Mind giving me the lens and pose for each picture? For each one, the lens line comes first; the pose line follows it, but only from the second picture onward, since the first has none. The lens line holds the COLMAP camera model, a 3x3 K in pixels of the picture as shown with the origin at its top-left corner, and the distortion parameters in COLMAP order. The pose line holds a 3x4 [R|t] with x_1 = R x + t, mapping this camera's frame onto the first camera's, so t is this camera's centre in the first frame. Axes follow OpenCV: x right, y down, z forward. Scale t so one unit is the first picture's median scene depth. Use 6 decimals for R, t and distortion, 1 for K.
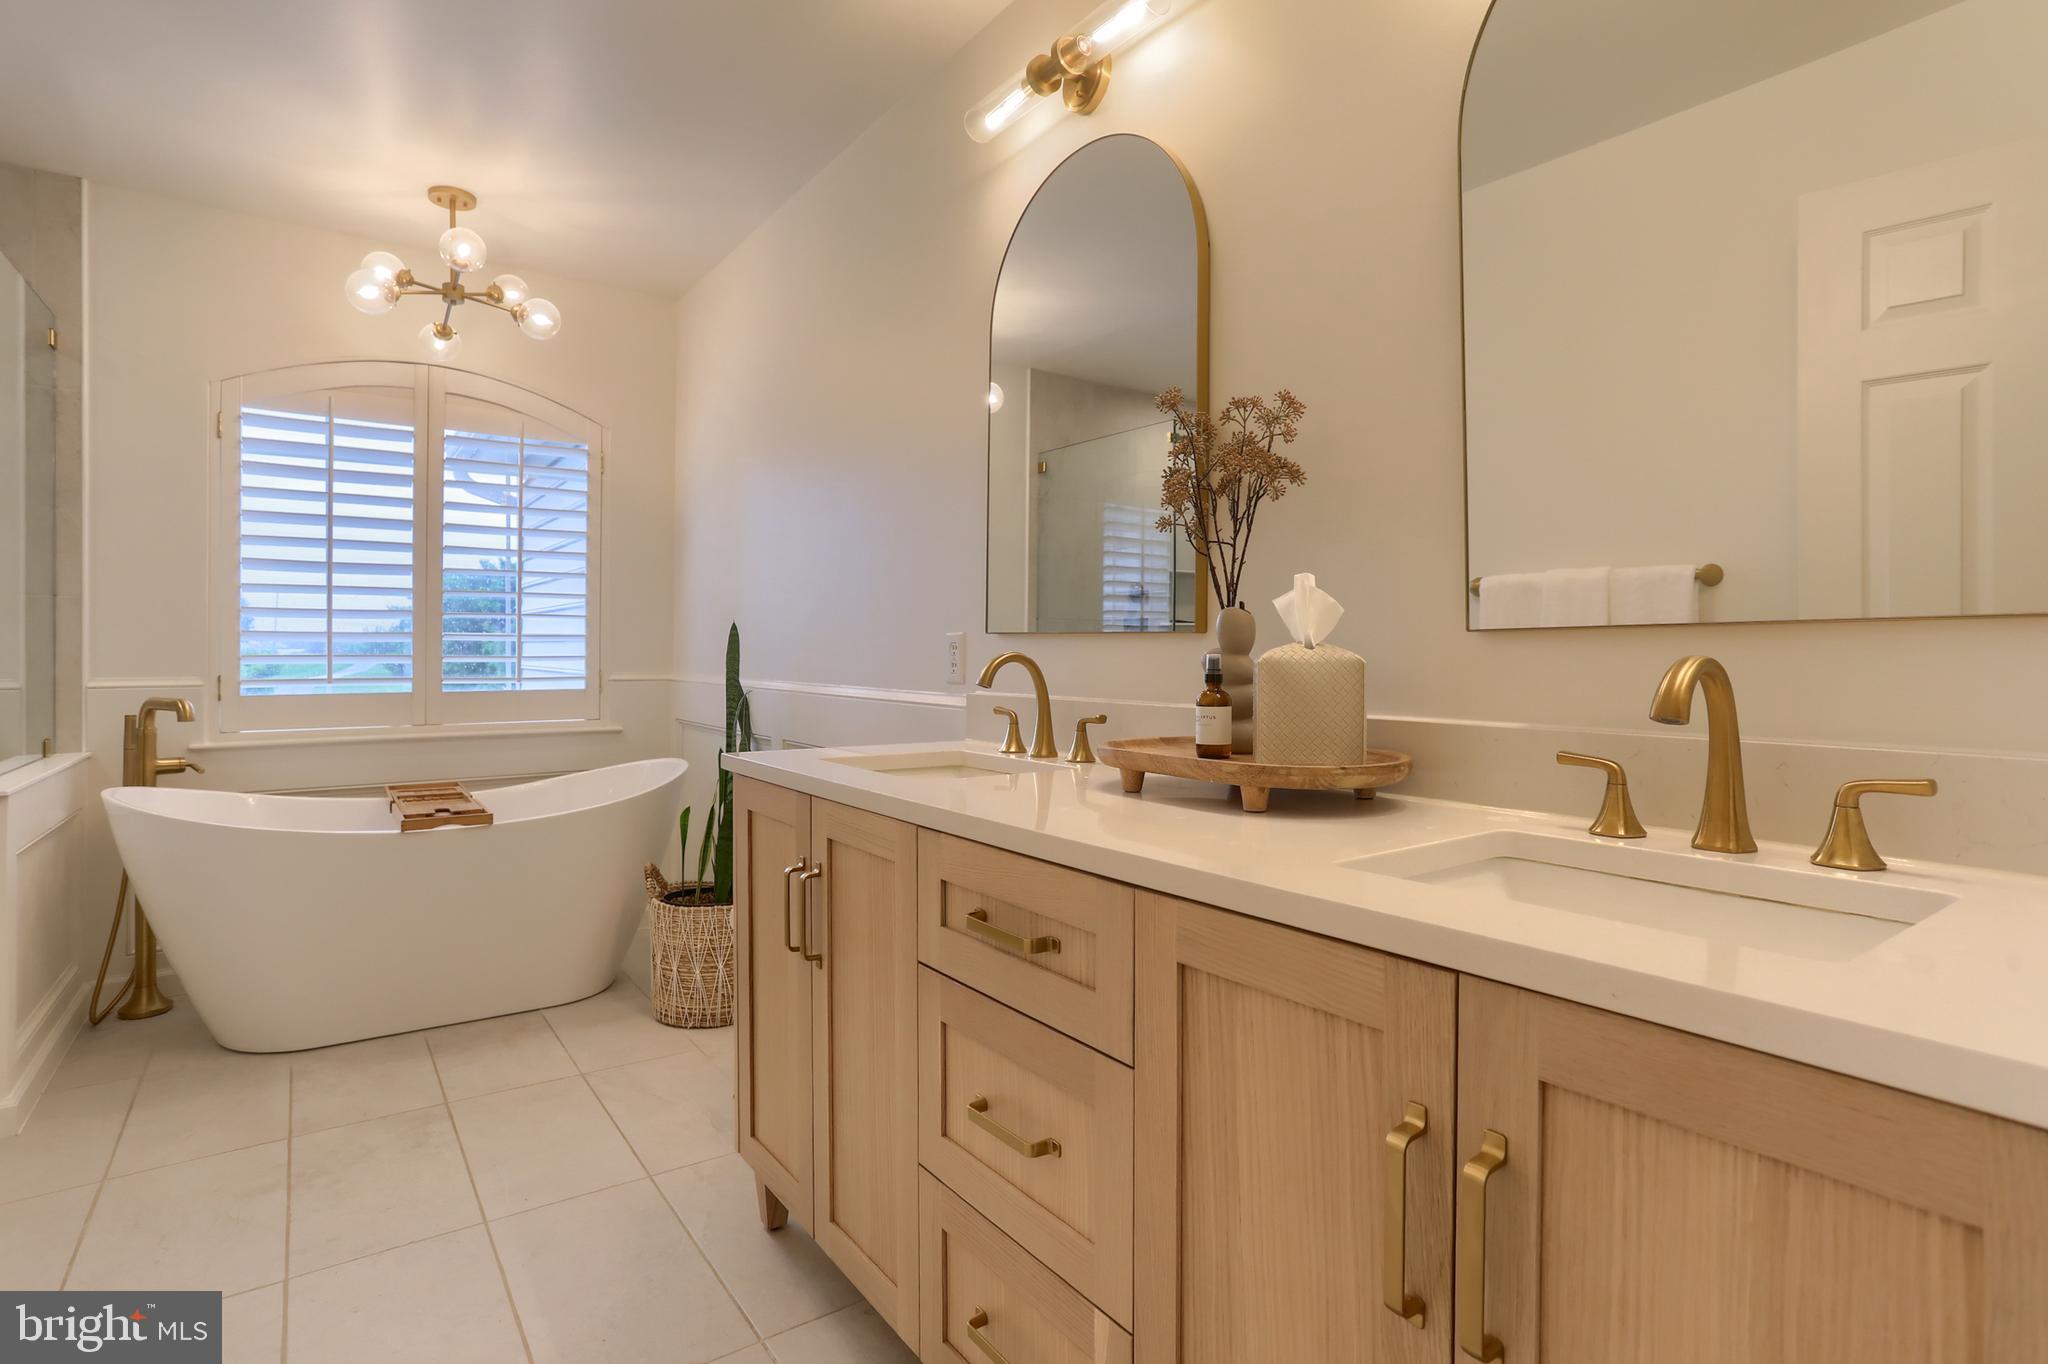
lens RADIAL K [[1033.2, 0, 1022.8], [0, 1033.2, 664.8], [0, 0, 1]] dist [-0.064171, 0.041746]
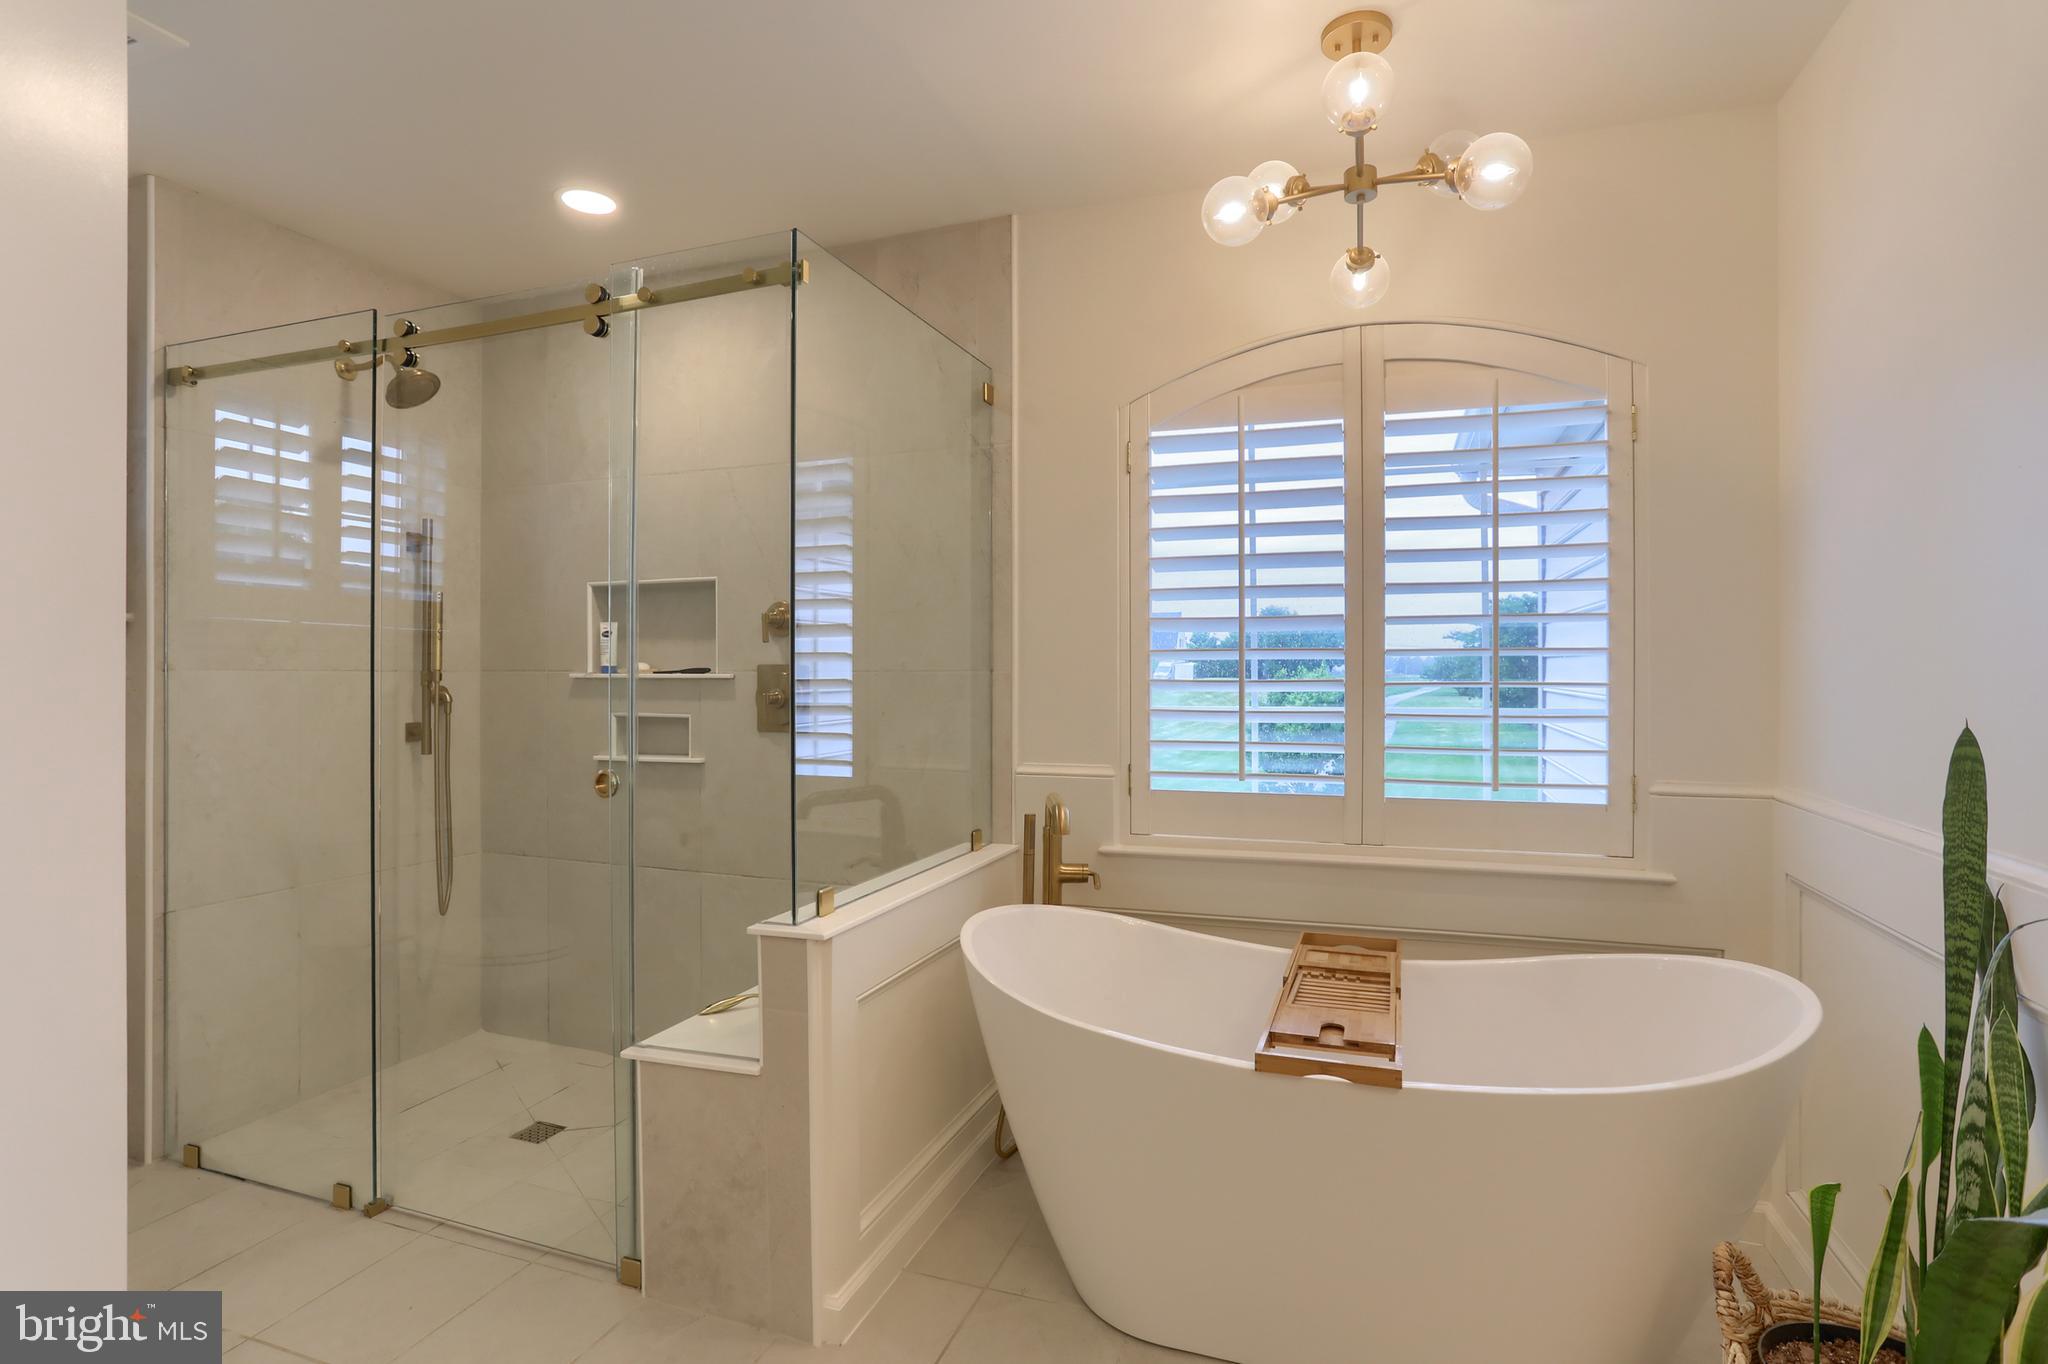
lens RADIAL K [[1033.2, 0, 1022.8], [0, 1033.2, 664.8], [0, 0, 1]] dist [-0.064171, 0.041746]
pose [[0.572236, -0.009150, -0.820038, -0.167815], [-0.007072, 0.999846, -0.016091, -0.057240], [0.820059, 0.015007, 0.572083, 0.467472]]
